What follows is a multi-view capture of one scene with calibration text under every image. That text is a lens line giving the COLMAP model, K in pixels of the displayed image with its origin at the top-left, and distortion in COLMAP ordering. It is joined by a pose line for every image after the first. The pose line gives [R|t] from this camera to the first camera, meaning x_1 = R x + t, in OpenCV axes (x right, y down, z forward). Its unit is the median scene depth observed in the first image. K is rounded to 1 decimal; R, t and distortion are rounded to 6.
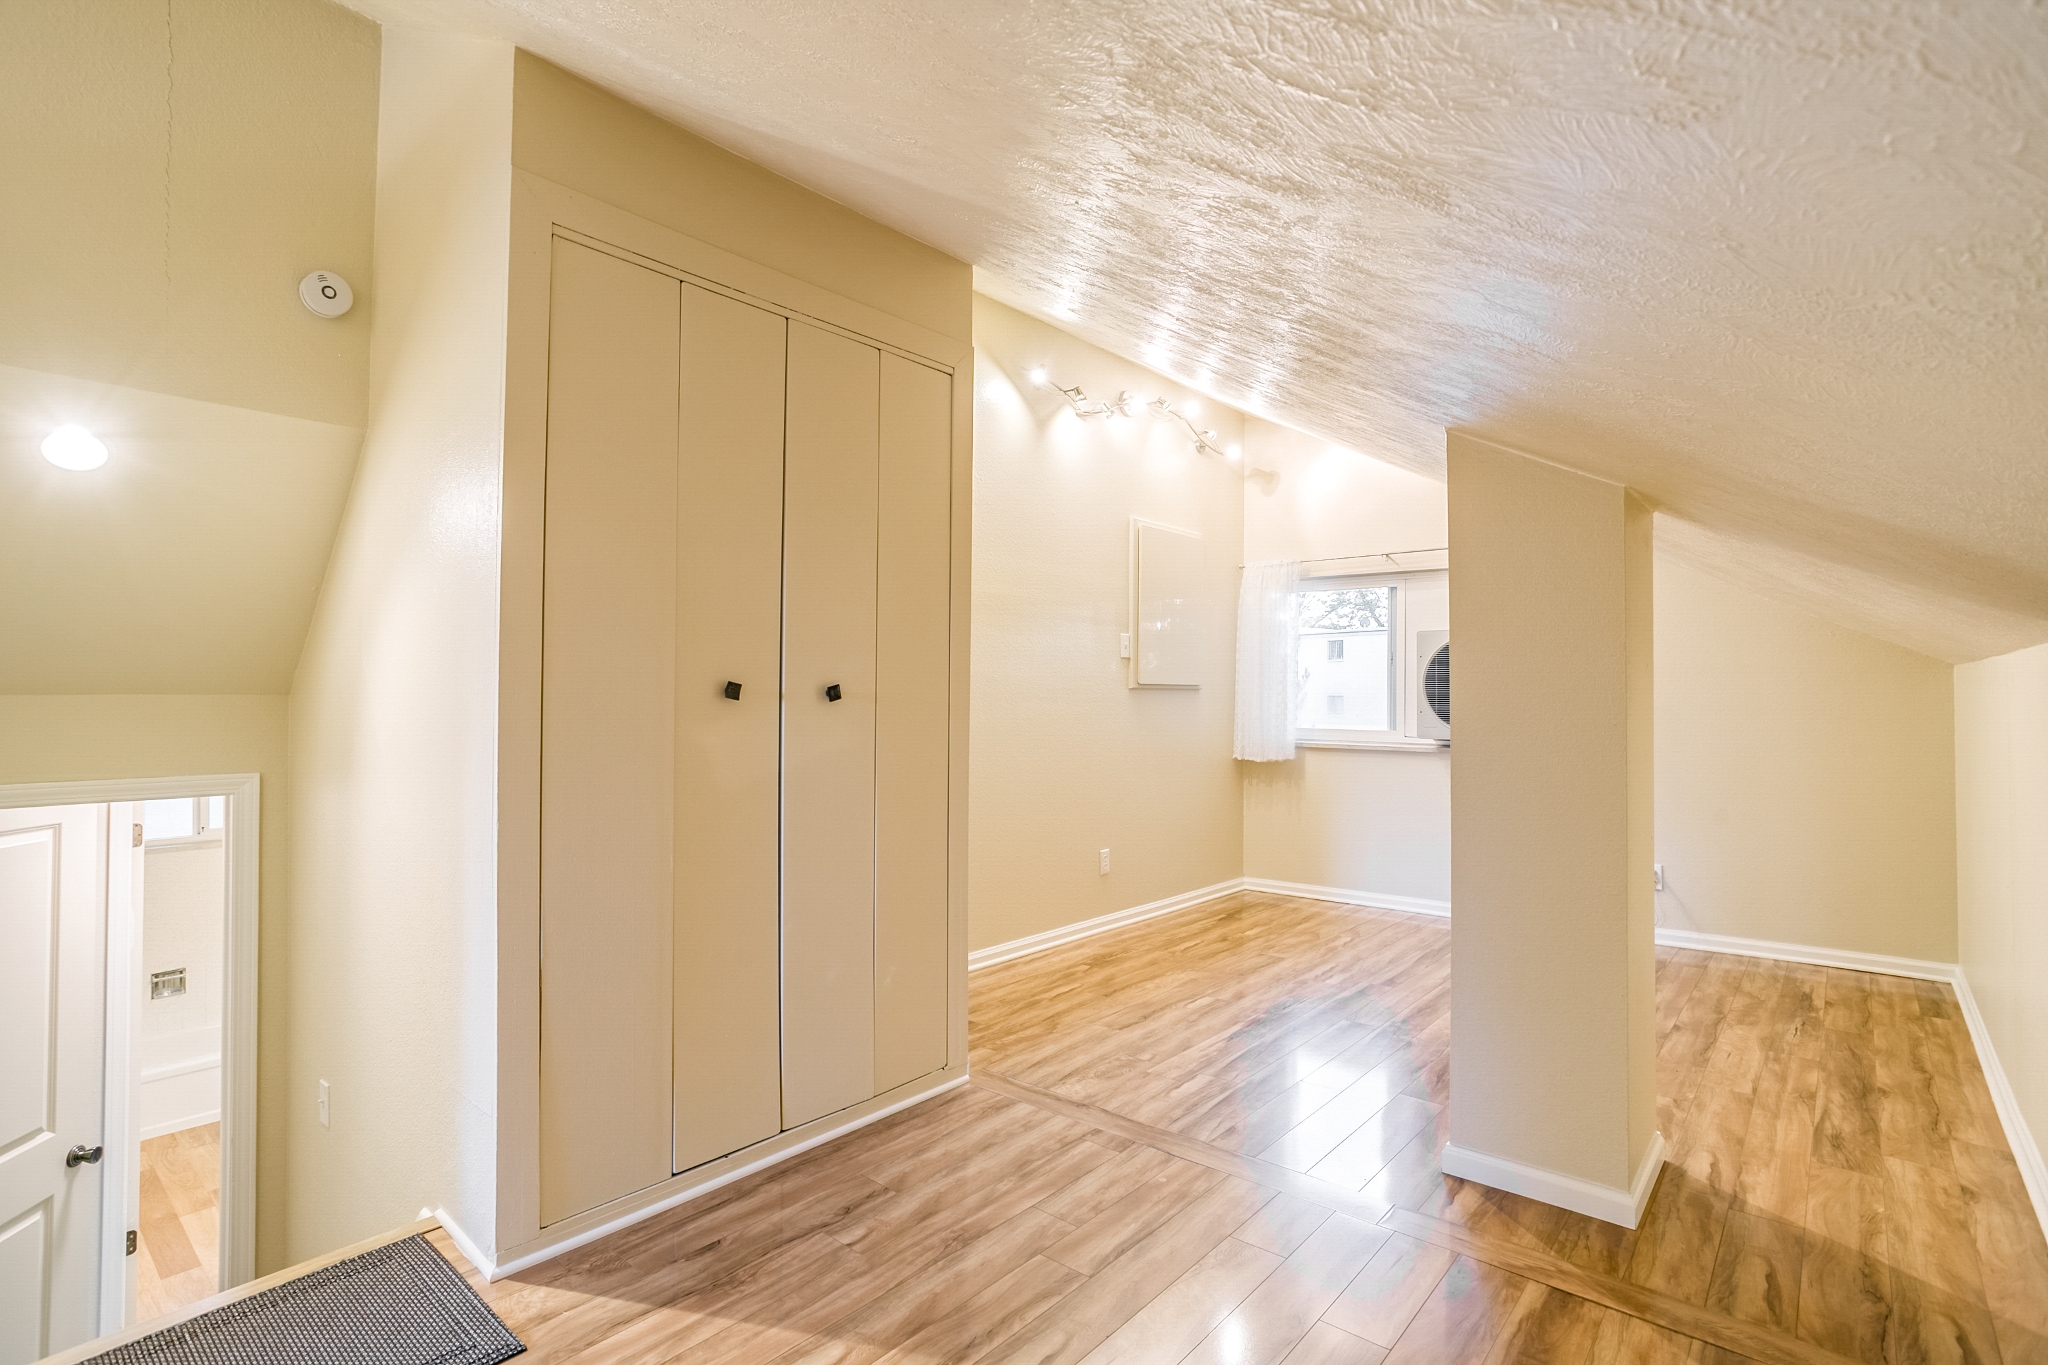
lens RADIAL K [[985.2, 0, 1015.0], [0, 985.2, 689.5], [0, 0, 1]] dist [-0.046965, 0.022820]
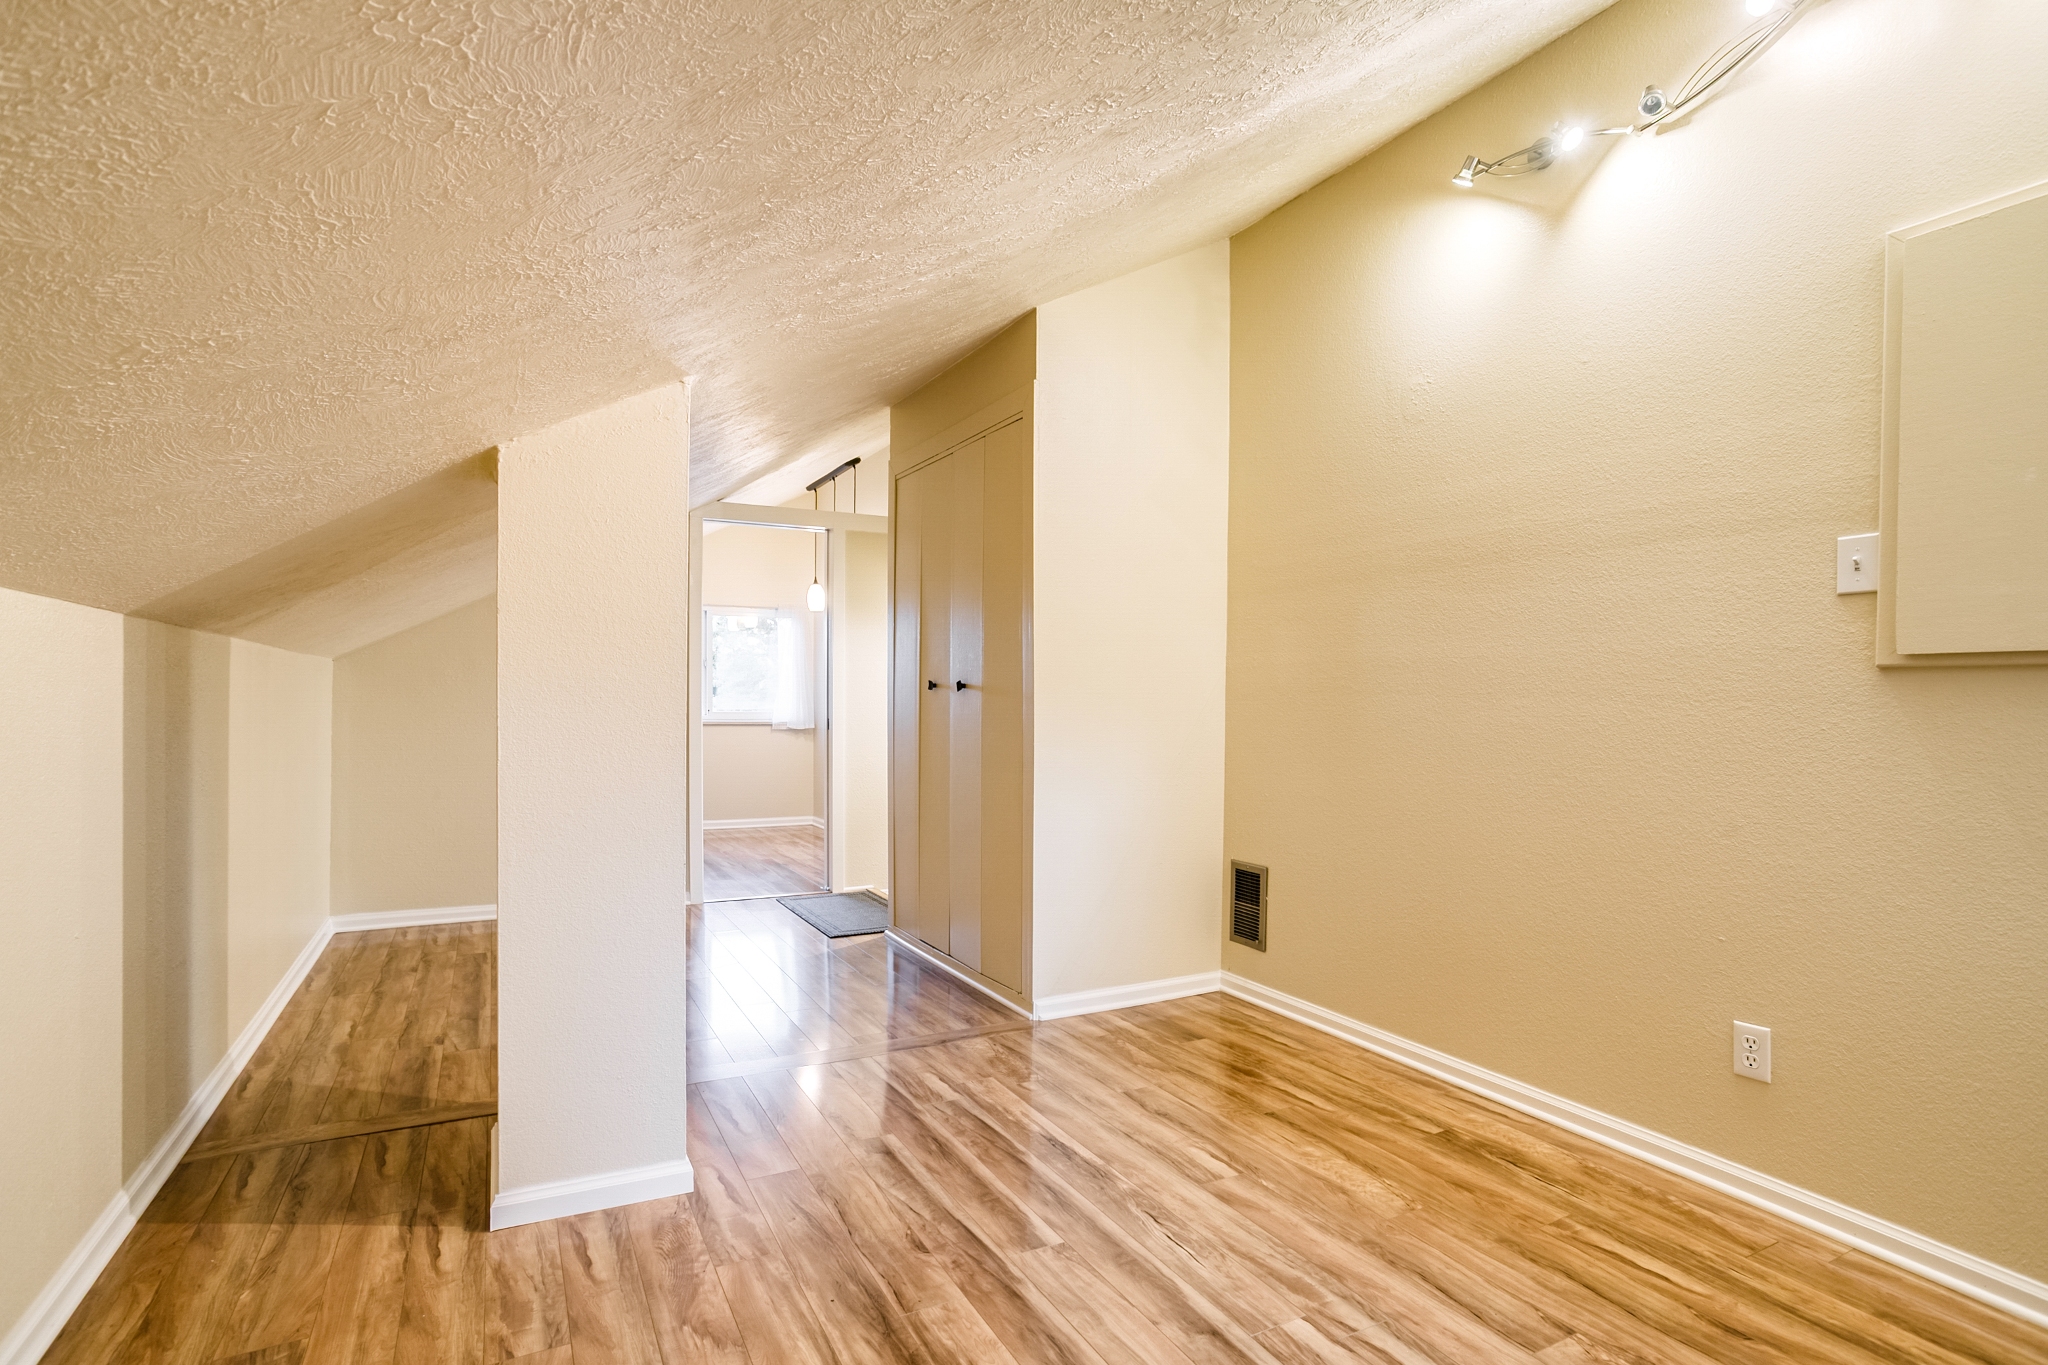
lens RADIAL K [[985.2, 0, 1015.0], [0, 985.2, 689.5], [0, 0, 1]] dist [-0.046965, 0.022820]
pose [[-0.358918, -0.014975, -0.933249, 0.934591], [0.000407, 0.999869, -0.016201, 0.022519], [0.933369, -0.006194, -0.358865, 1.242732]]
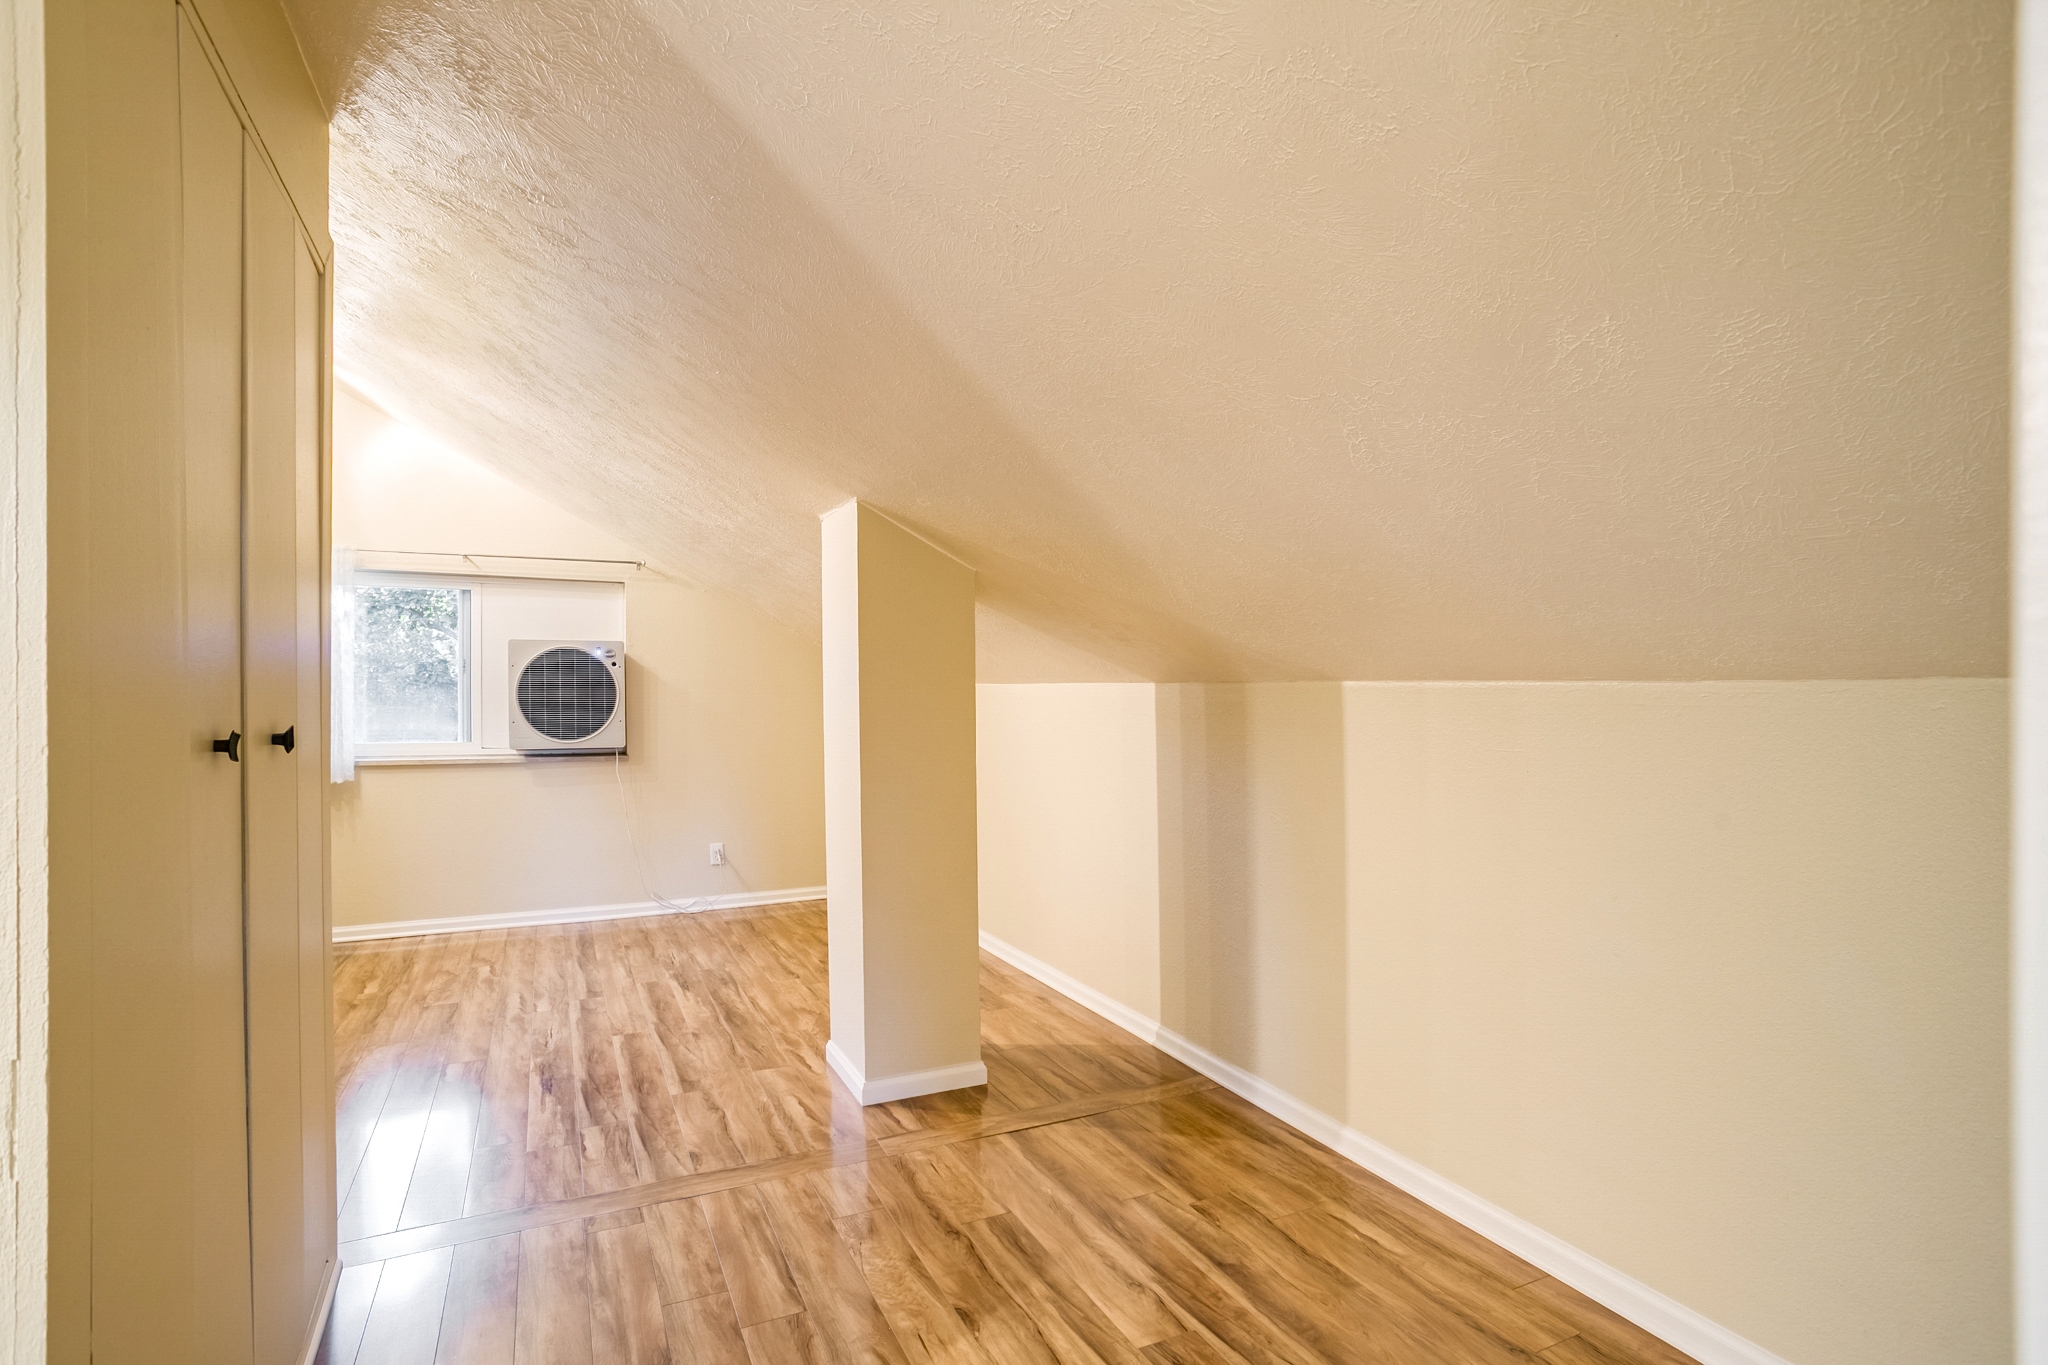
lens RADIAL K [[985.2, 0, 1015.0], [0, 985.2, 689.5], [0, 0, 1]] dist [-0.046965, 0.022820]
pose [[0.397028, -0.000749, 0.917806, -0.445154], [-0.009733, 0.999940, 0.005026, -0.031234], [-0.917755, -0.010928, 0.396997, 0.232662]]
